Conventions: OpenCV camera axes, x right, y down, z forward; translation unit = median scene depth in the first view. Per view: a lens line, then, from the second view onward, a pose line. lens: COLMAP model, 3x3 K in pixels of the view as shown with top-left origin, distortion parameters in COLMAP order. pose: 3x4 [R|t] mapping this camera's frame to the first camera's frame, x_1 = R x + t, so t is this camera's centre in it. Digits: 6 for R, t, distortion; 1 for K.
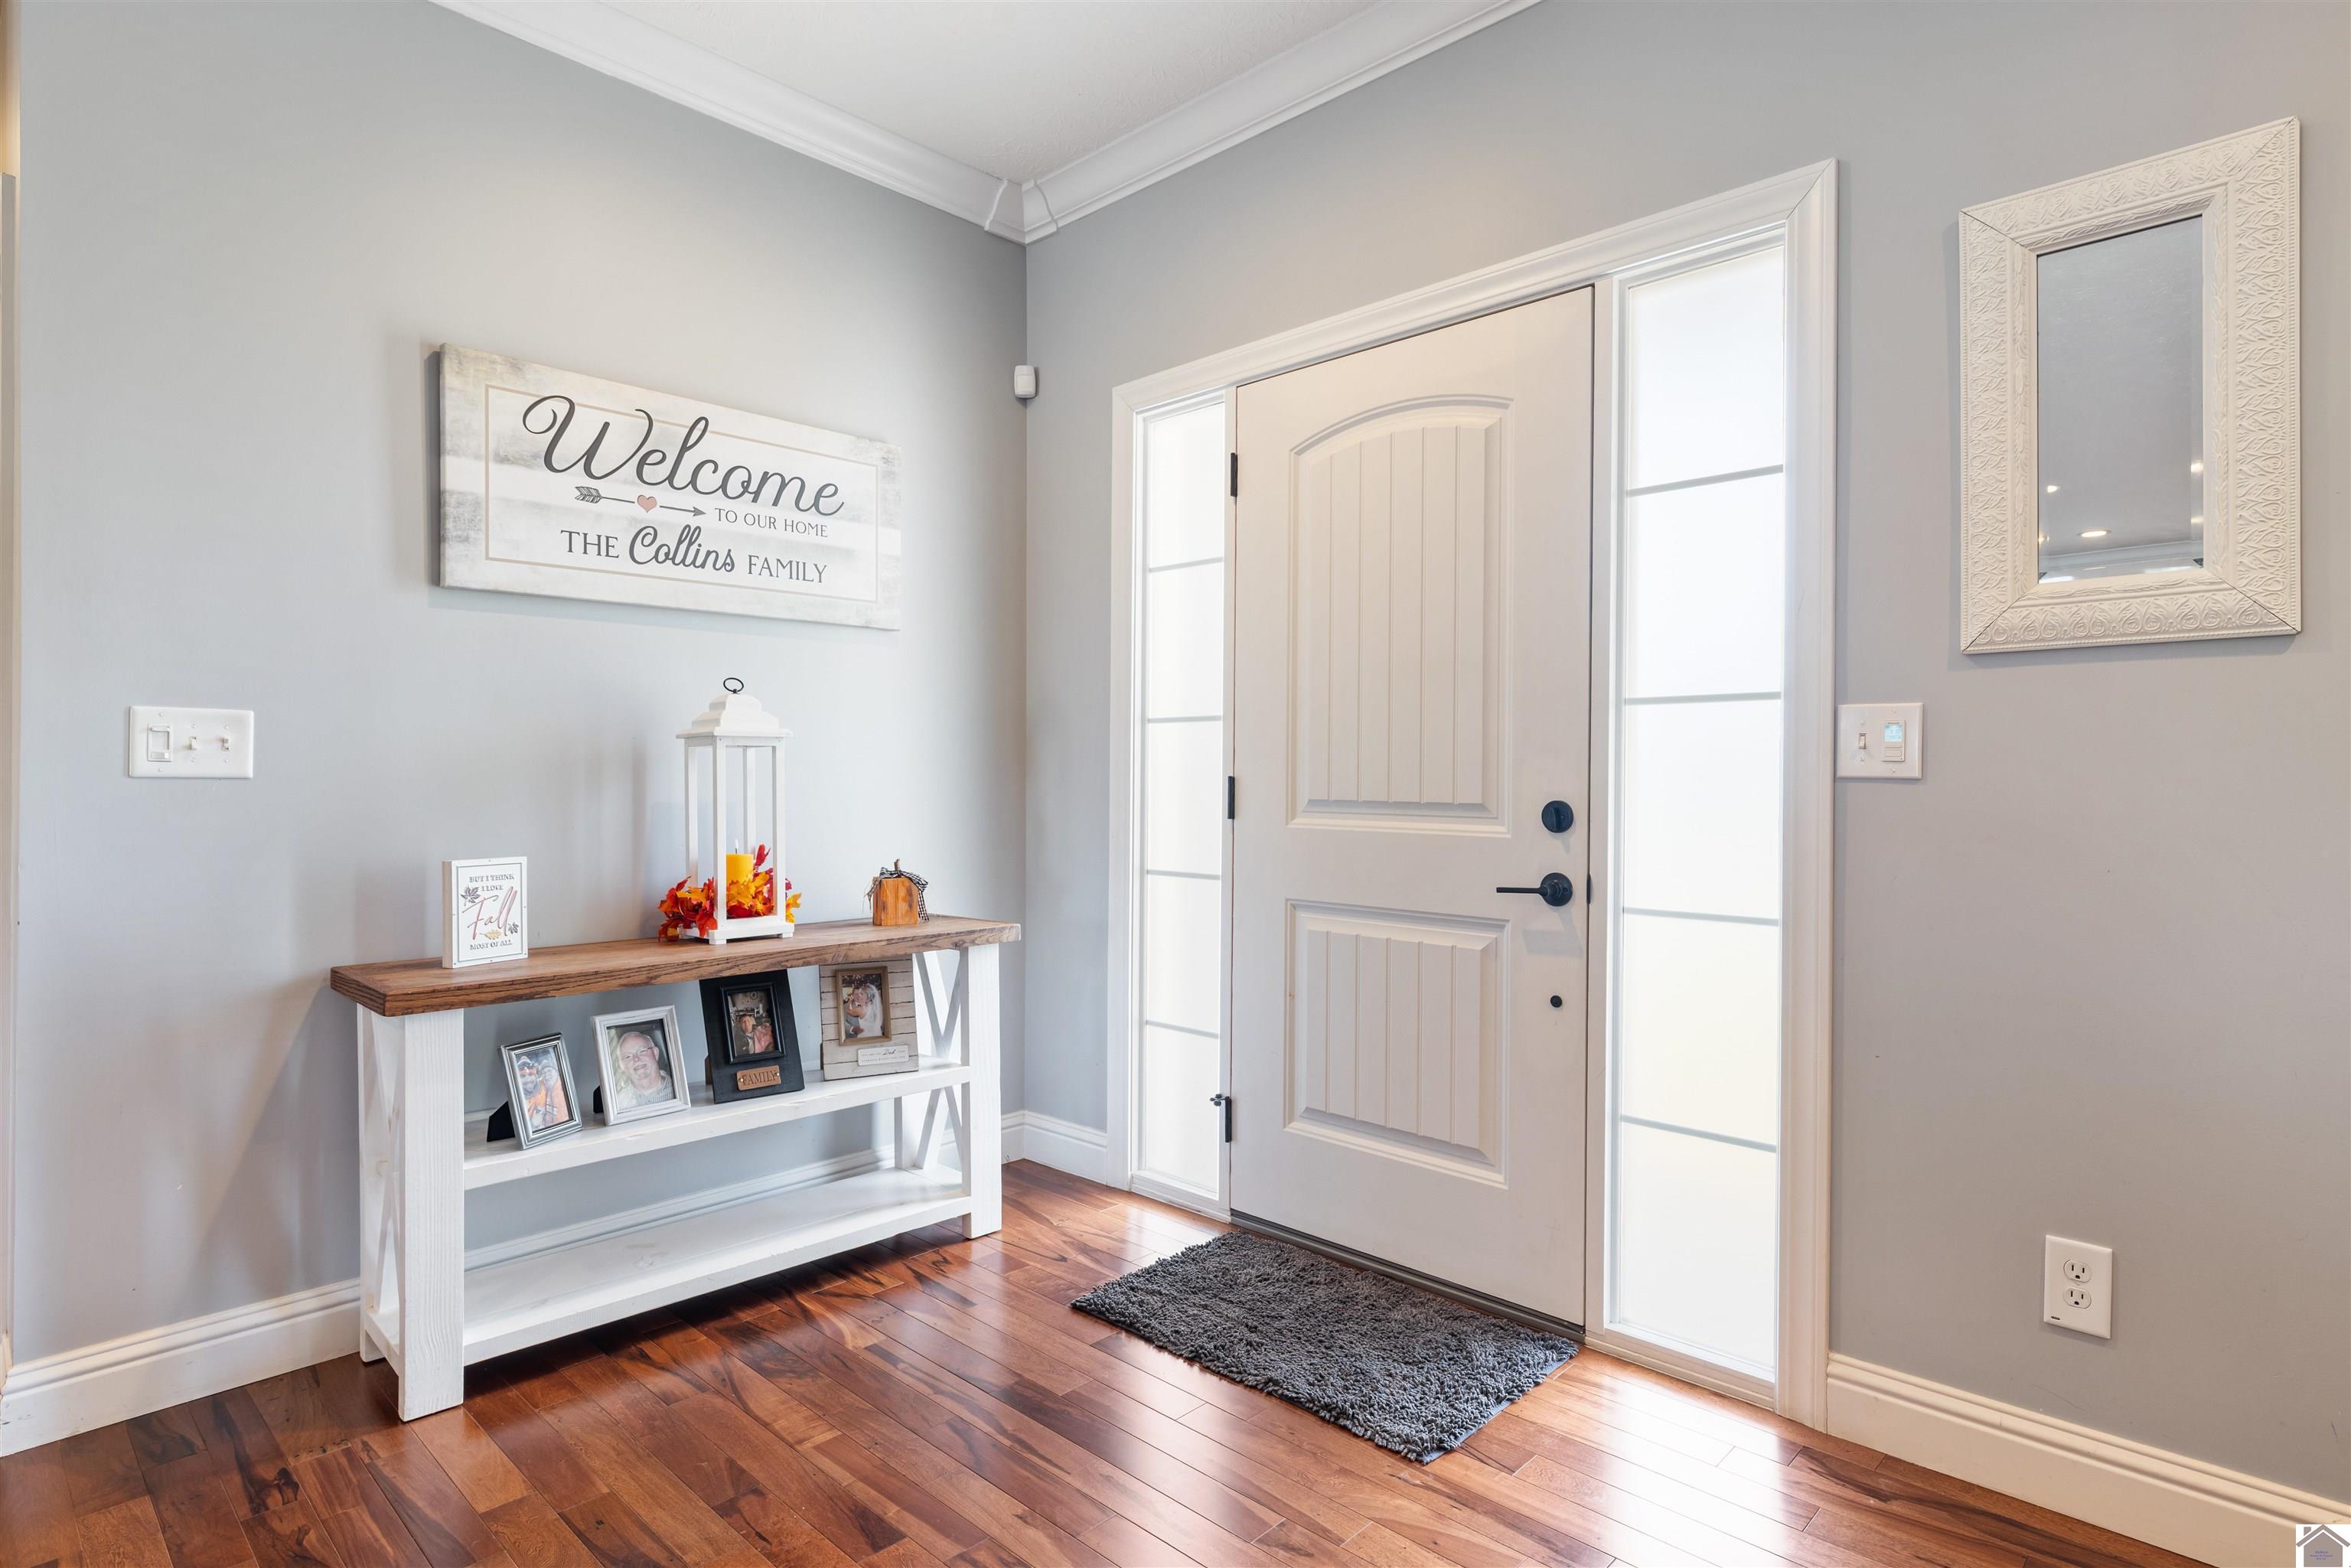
lens RADIAL K [[1220.5, 0, 1176.2], [0, 1220.5, 780.8], [0, 0, 1]] dist [-0.001661, 0.002629]
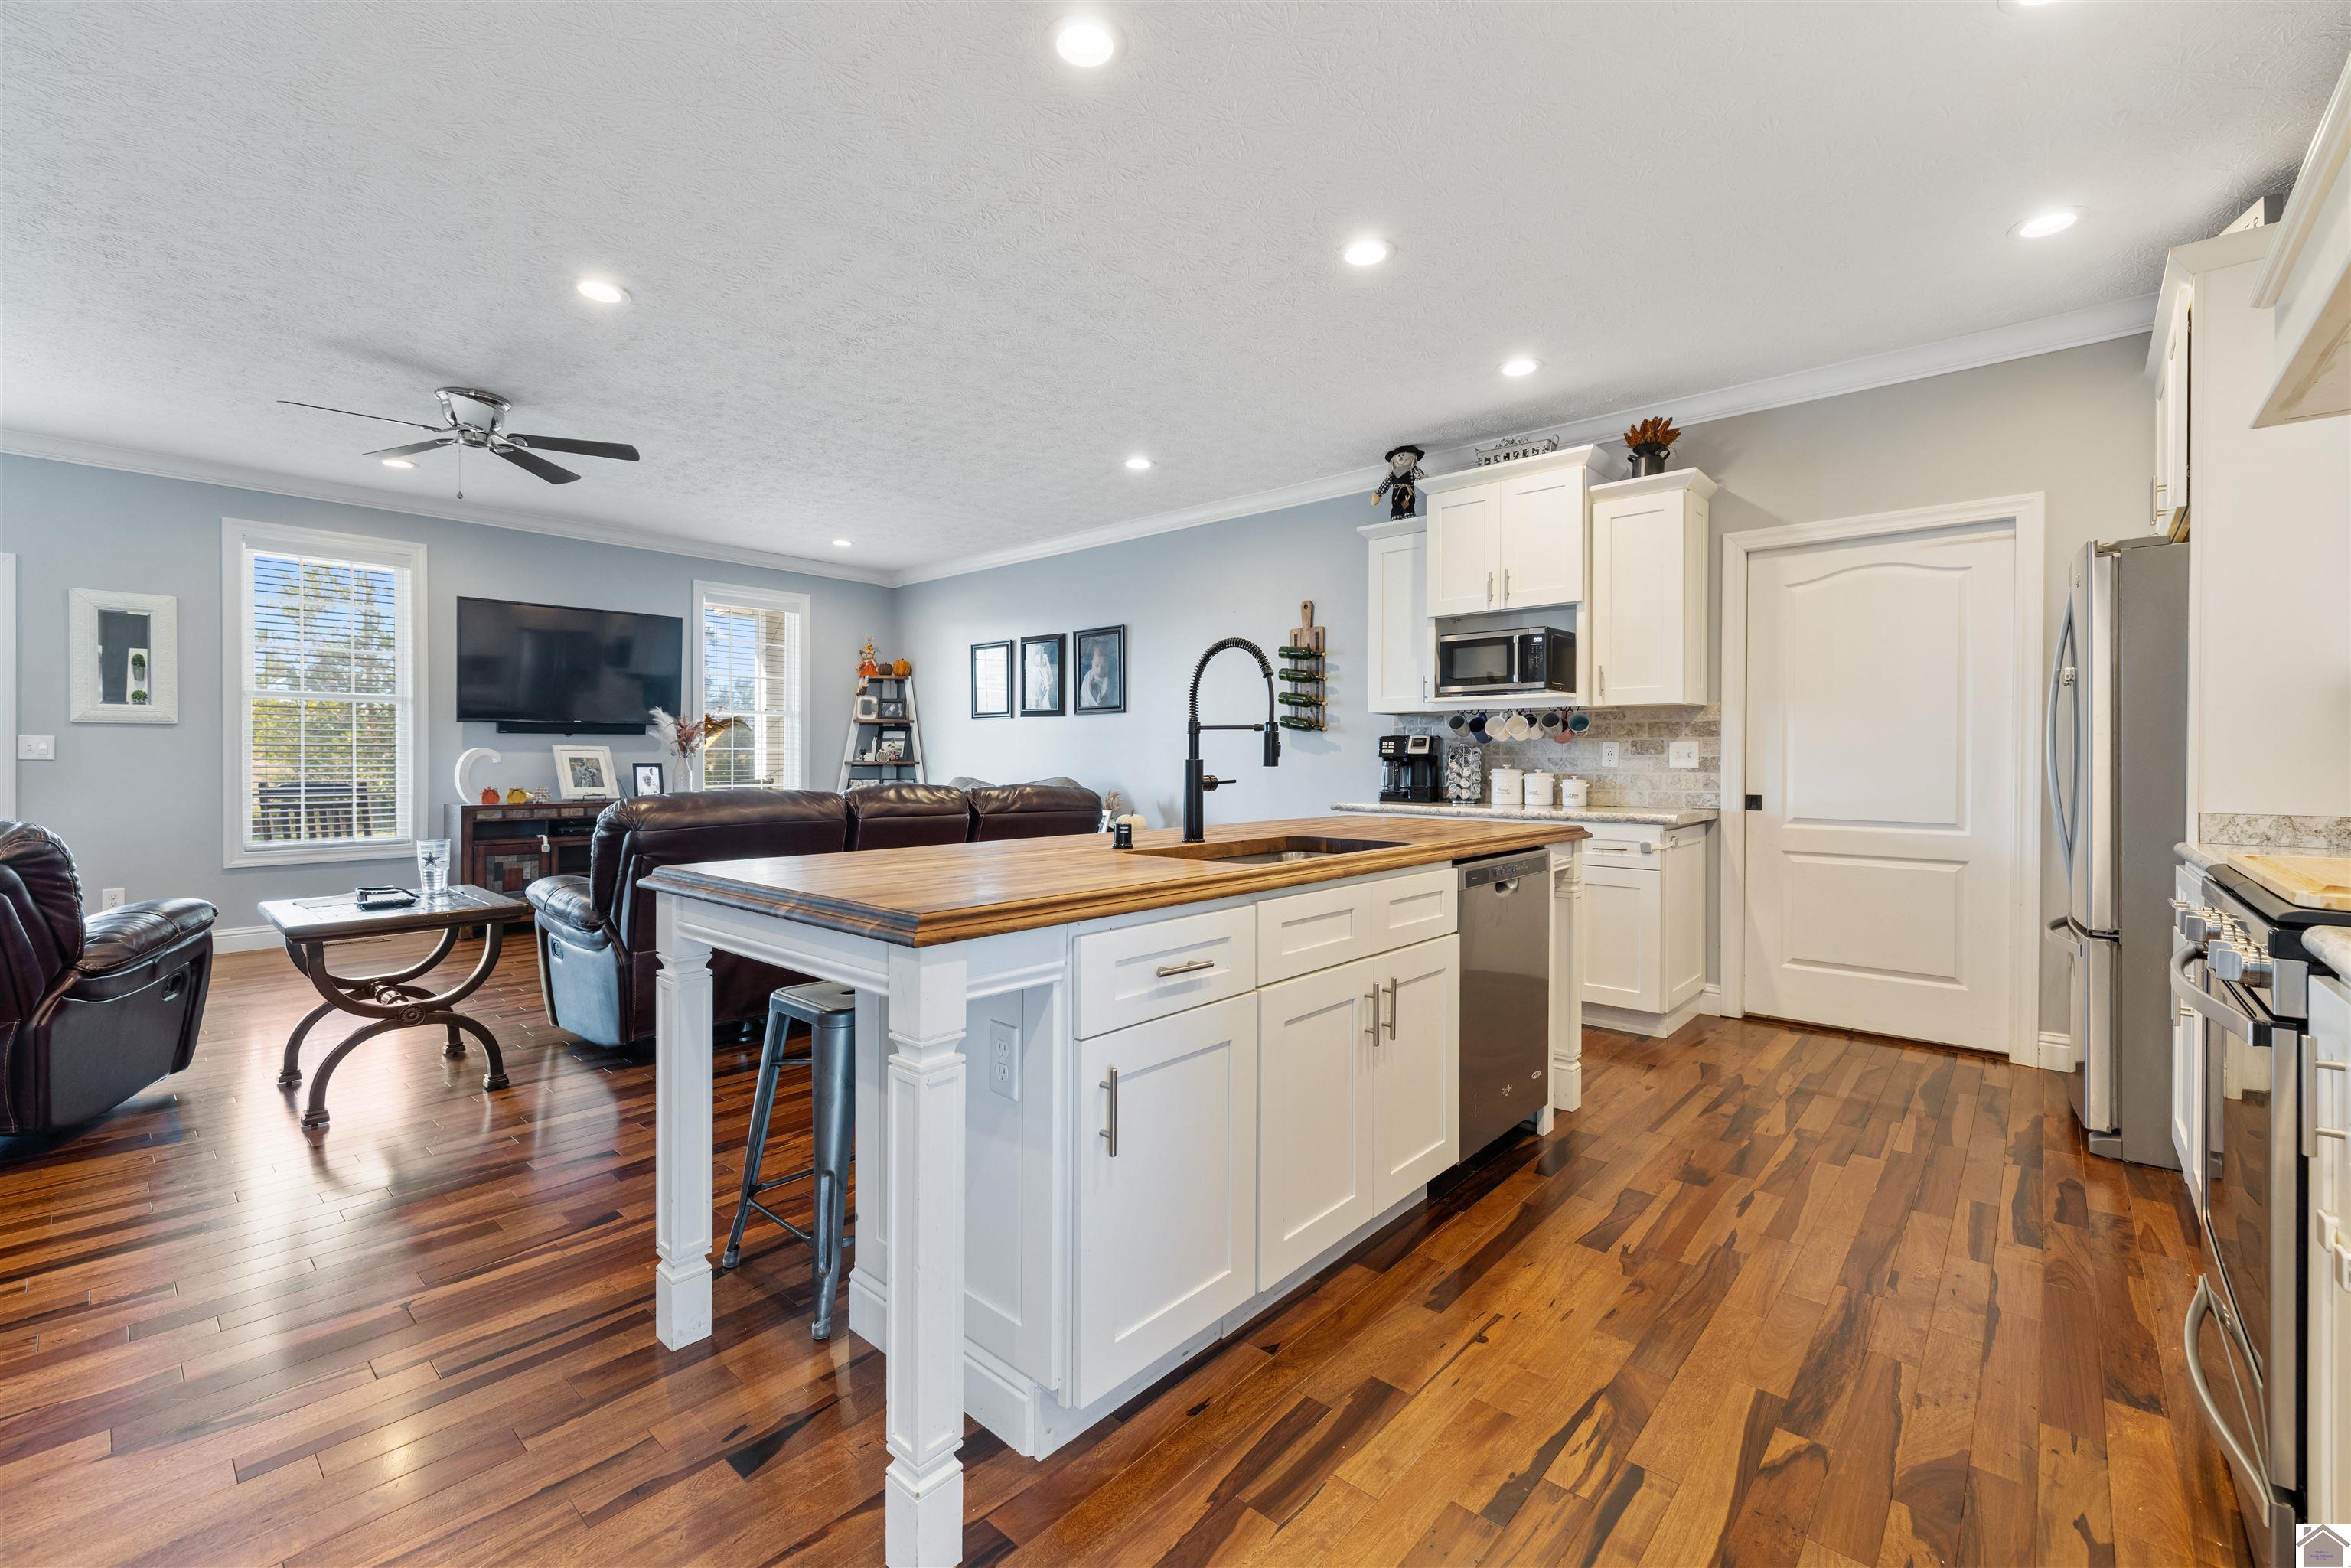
lens RADIAL K [[987.2, 0, 1173.7], [0, 987.2, 767.7], [0, 0, 1]] dist [0.001066, -0.000089]
pose [[-0.038670, -0.014831, 0.999142, -2.173580], [-0.004321, 0.999883, 0.014675, -0.032815], [-0.999243, -0.003750, -0.038729, -1.906479]]
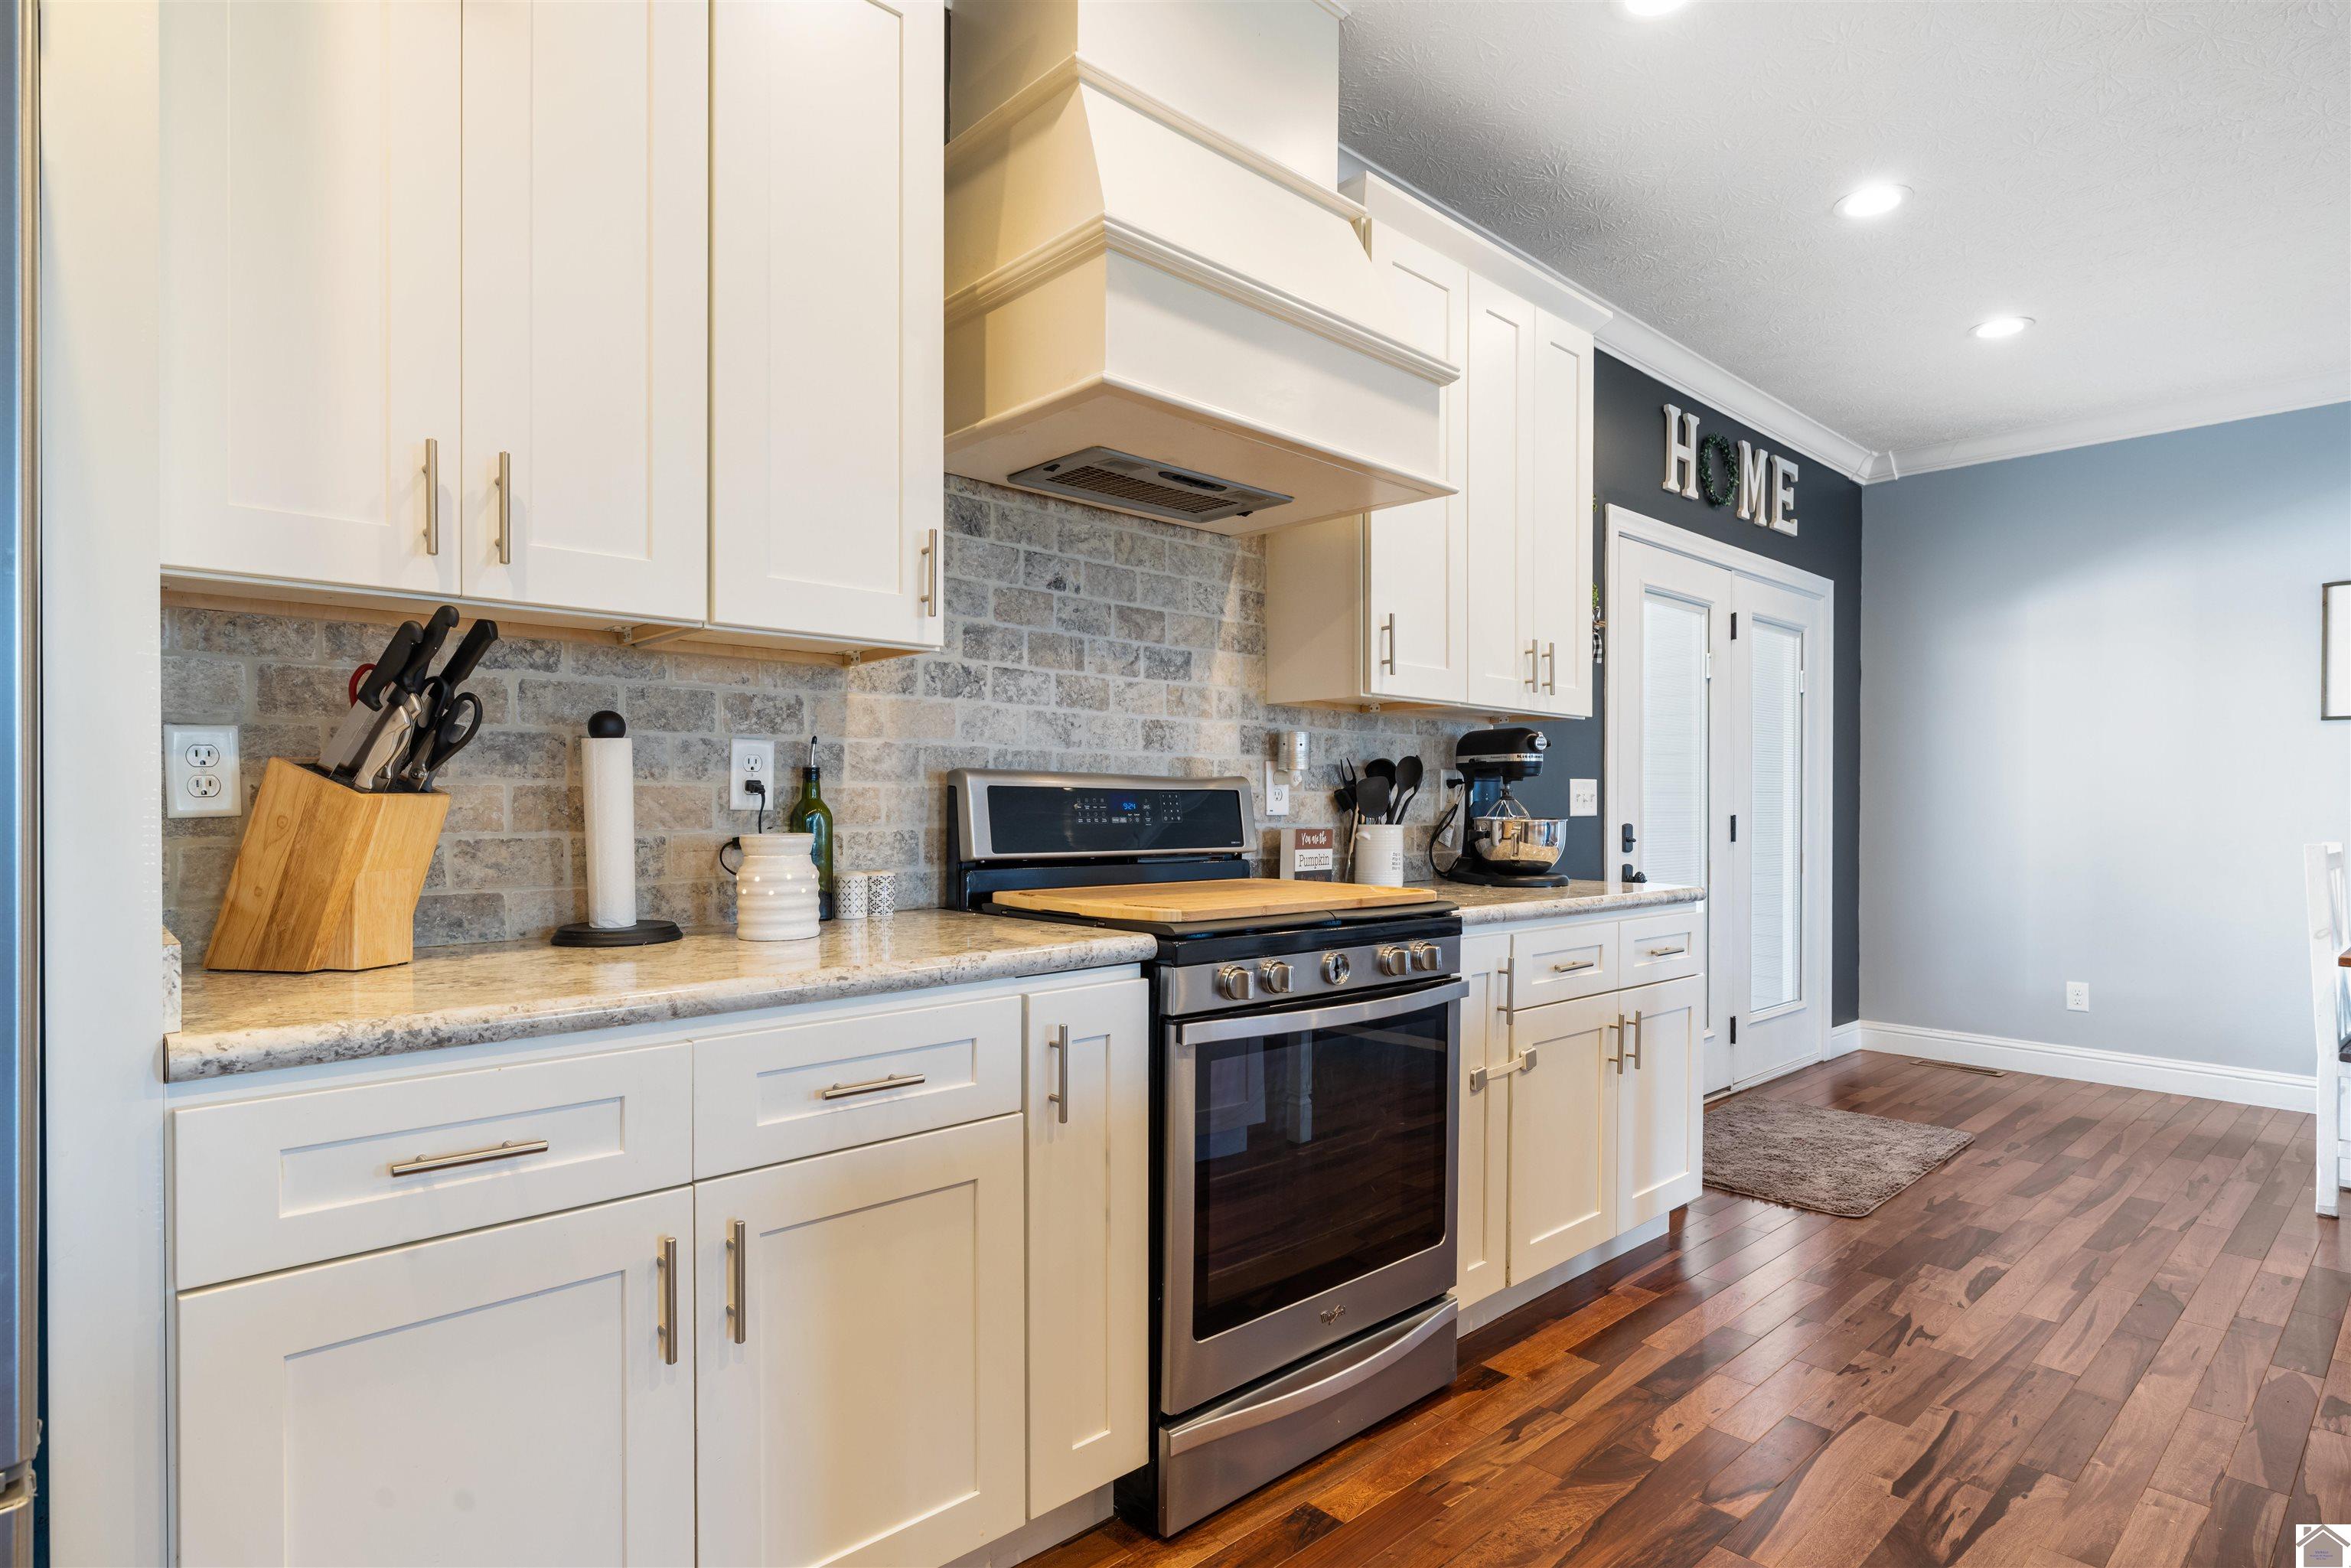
lens RADIAL K [[1220.5, 0, 1179.7], [0, 1220.5, 807.4], [0, 0, 1]] dist [-0.001661, 0.002629]
pose [[-0.053099, -0.004533, -0.998579, -0.284744], [-0.004102, 0.999982, -0.004321, -0.019495], [0.998581, 0.003866, -0.053116, -2.893657]]
